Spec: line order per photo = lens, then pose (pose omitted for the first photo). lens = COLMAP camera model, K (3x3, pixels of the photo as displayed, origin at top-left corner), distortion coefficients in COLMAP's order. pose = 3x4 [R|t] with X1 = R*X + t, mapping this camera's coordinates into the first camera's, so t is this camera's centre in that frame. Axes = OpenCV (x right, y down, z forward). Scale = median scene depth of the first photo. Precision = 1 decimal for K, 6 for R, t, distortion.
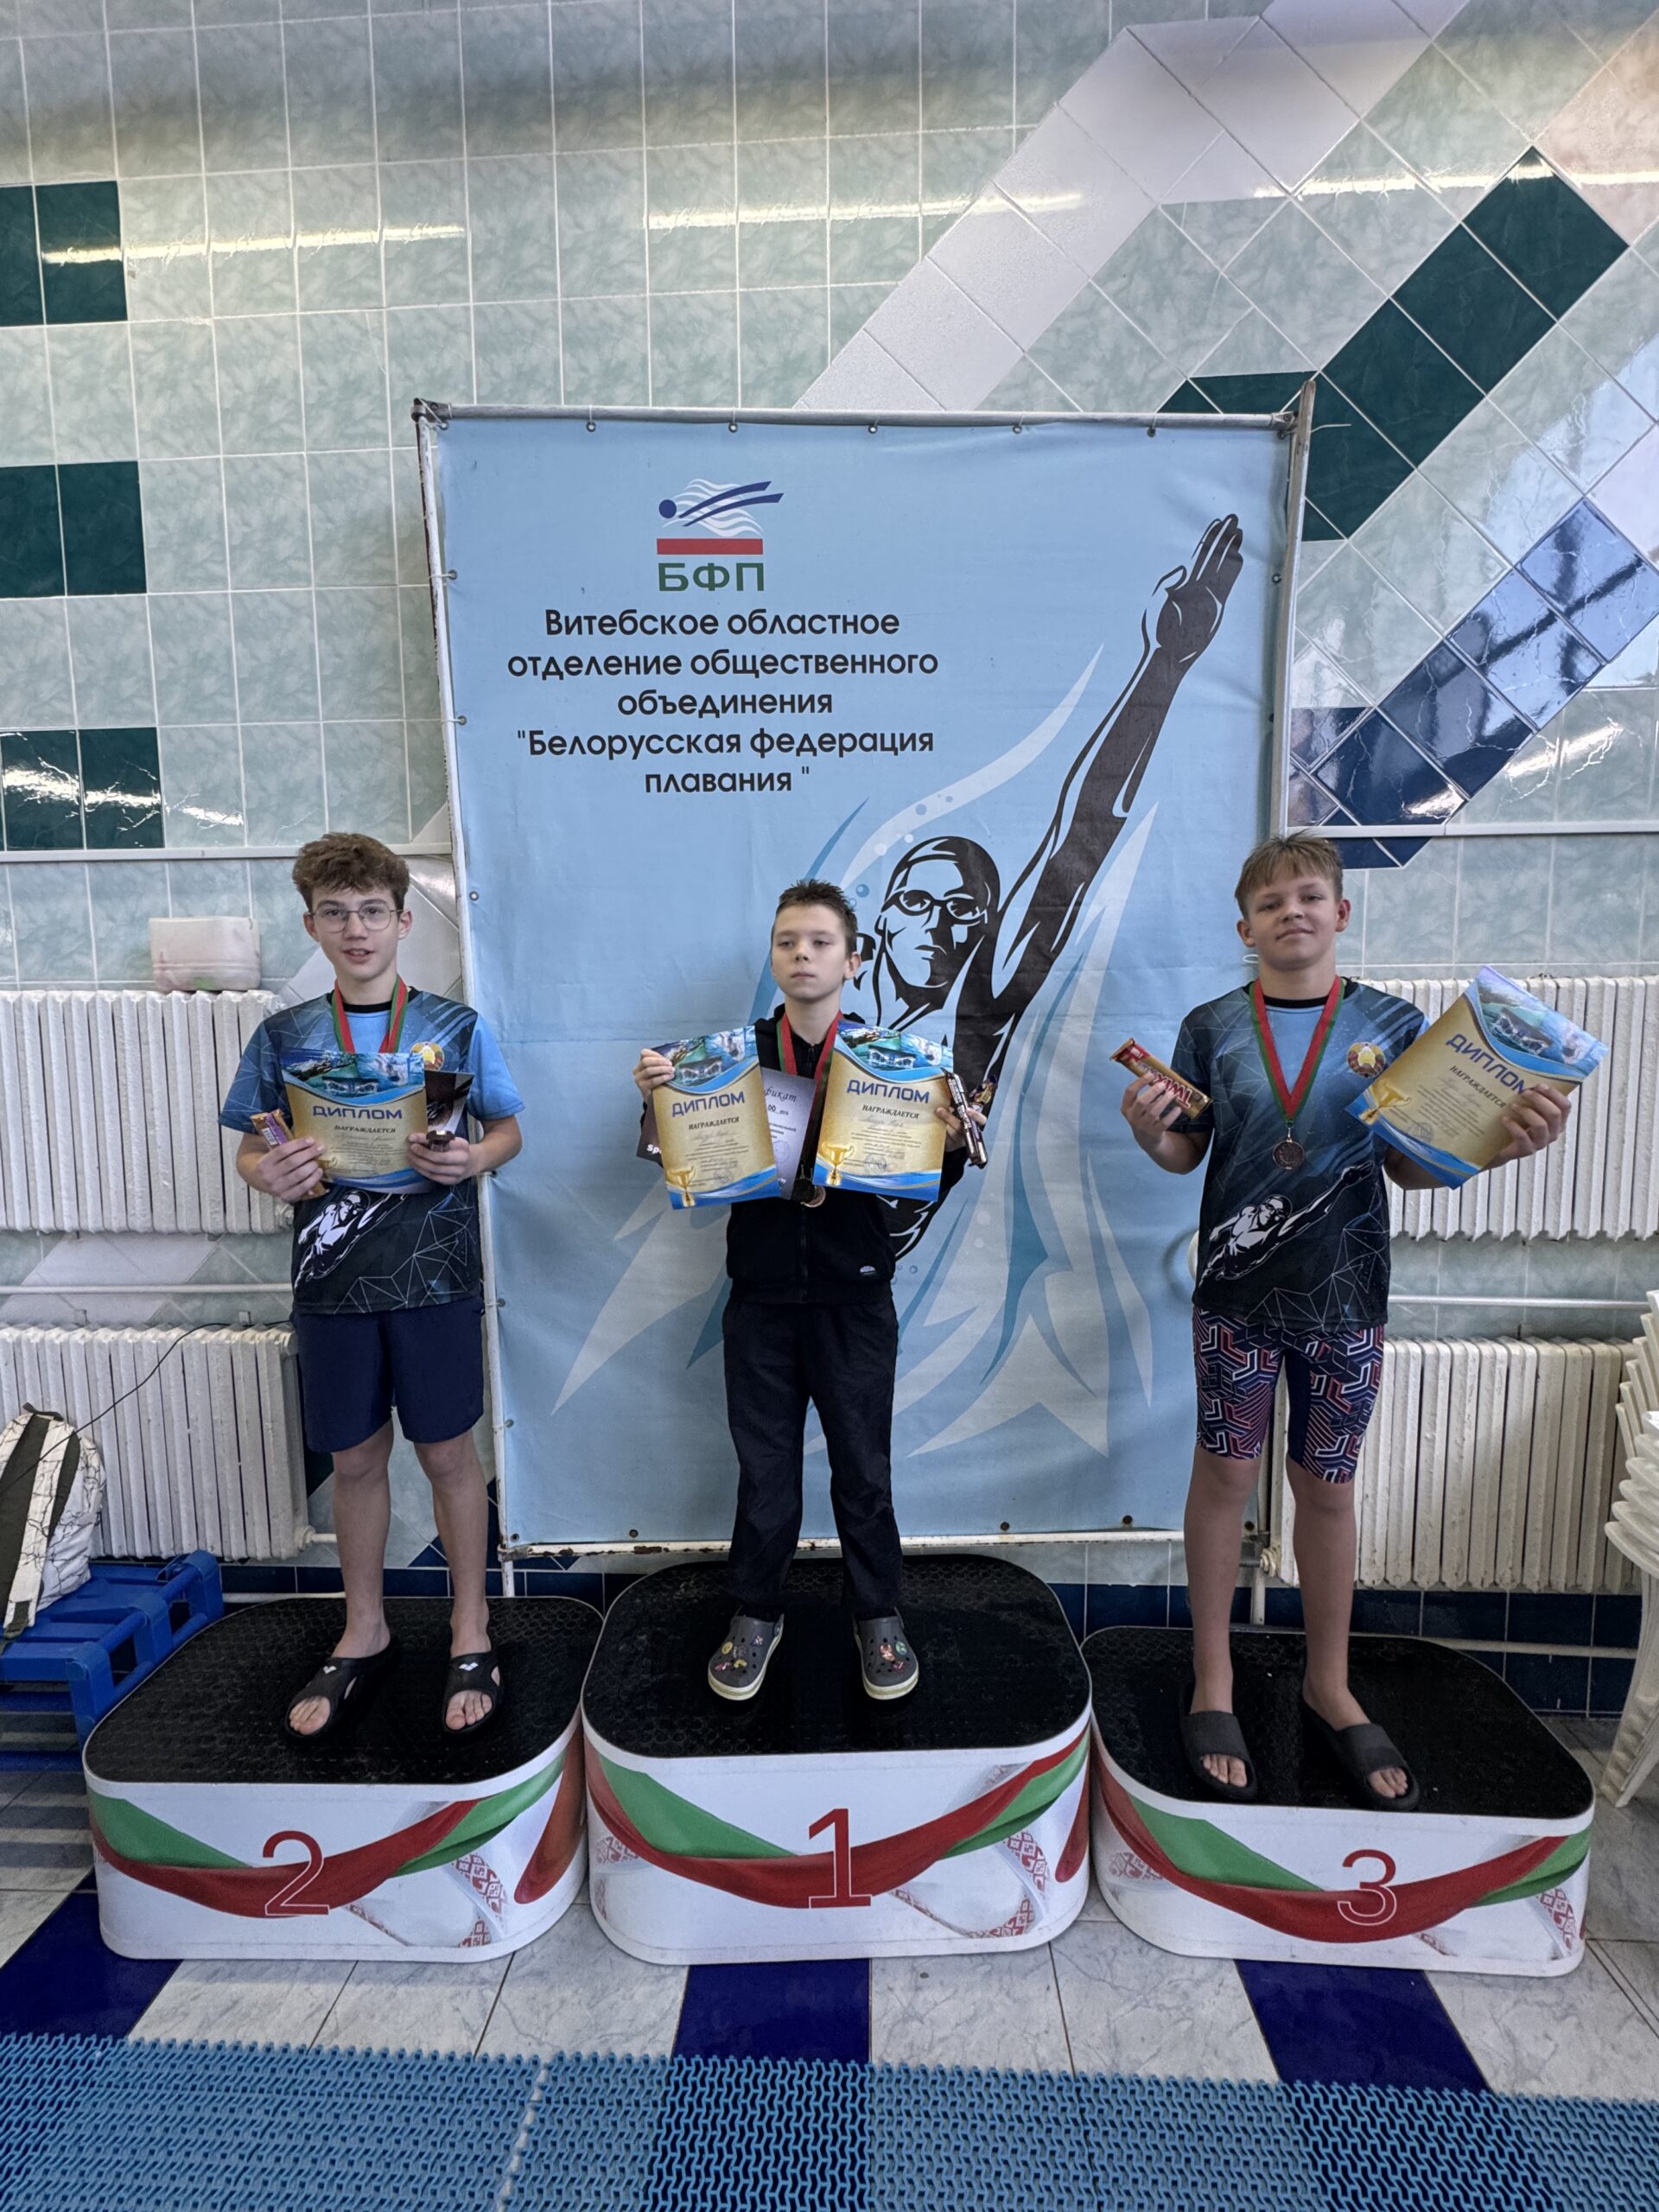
lens RADIAL K [[691.9, 0, 811.9], [0, 691.9, 1068.0], [0, 0, 1]] dist [-0.000526, 0.000164]
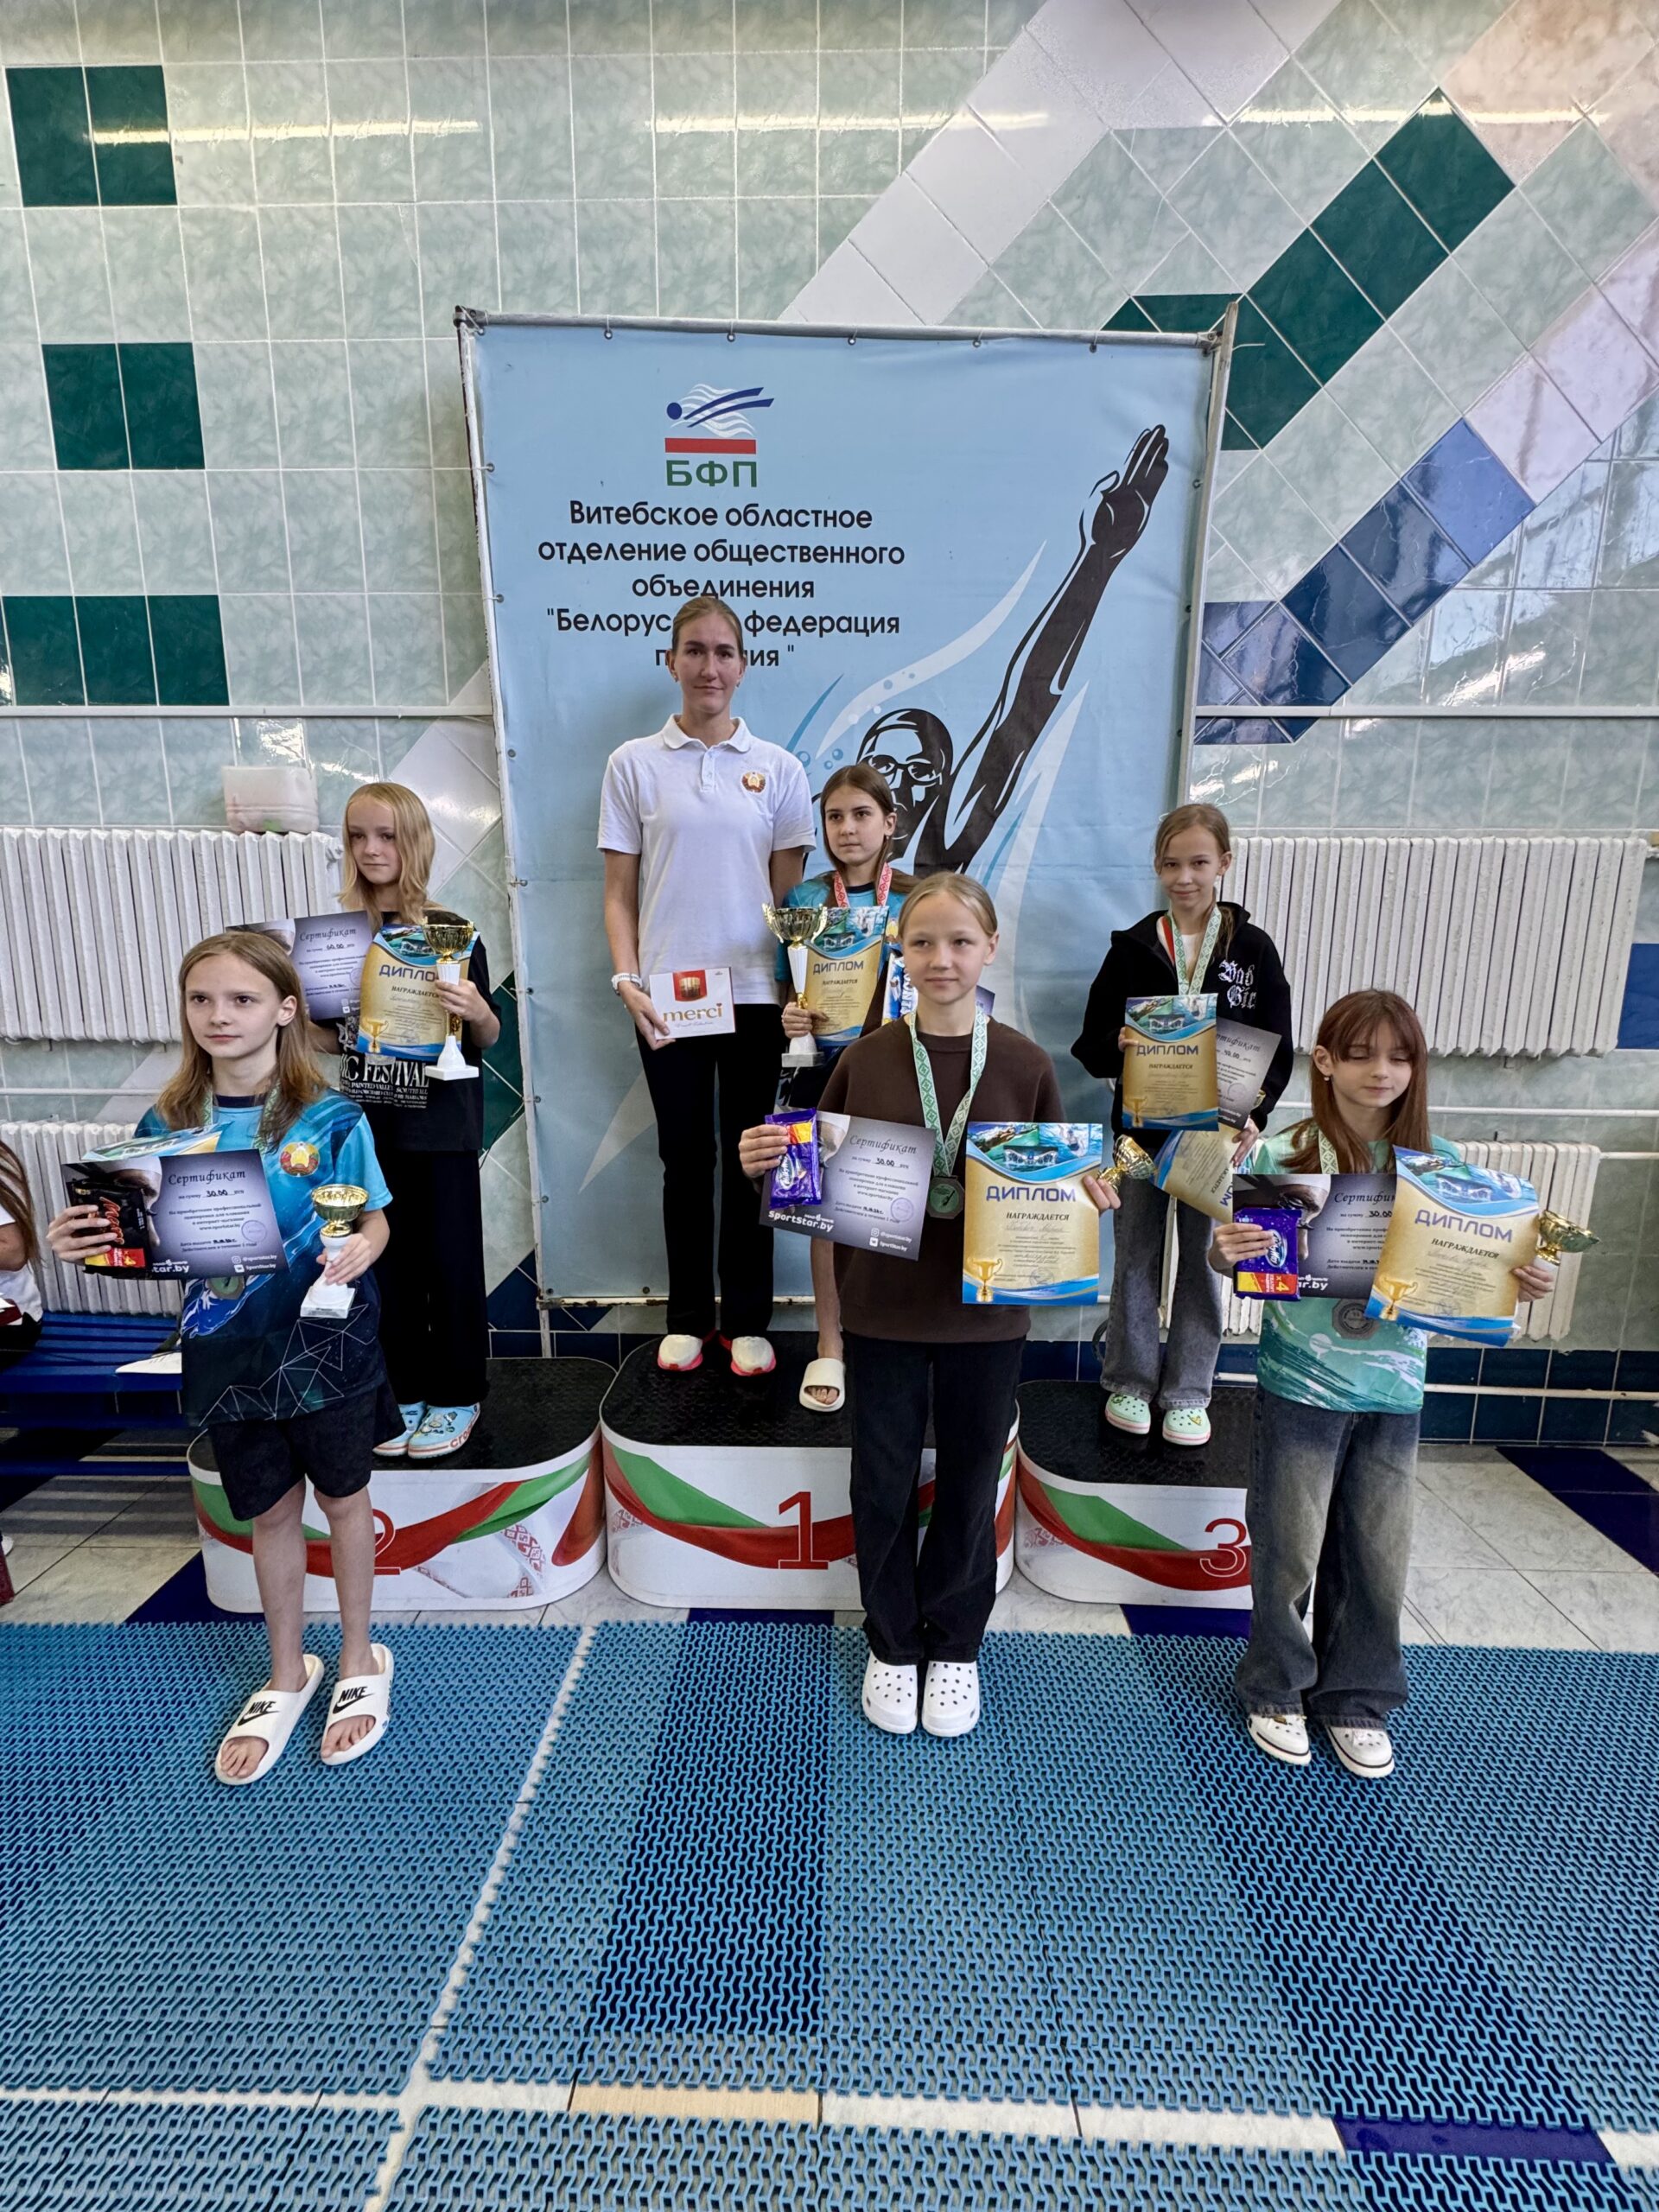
lens RADIAL K [[881.8, 0, 826.5], [0, 881.8, 1104.9], [0, 0, 1]] dist [0.000482, 0.000120]
pose [[0.999828, 0.015198, 0.010674, 0.047391], [-0.016112, 0.995672, 0.091531, 0.207125], [-0.009237, -0.091687, 0.995745, -0.570443]]
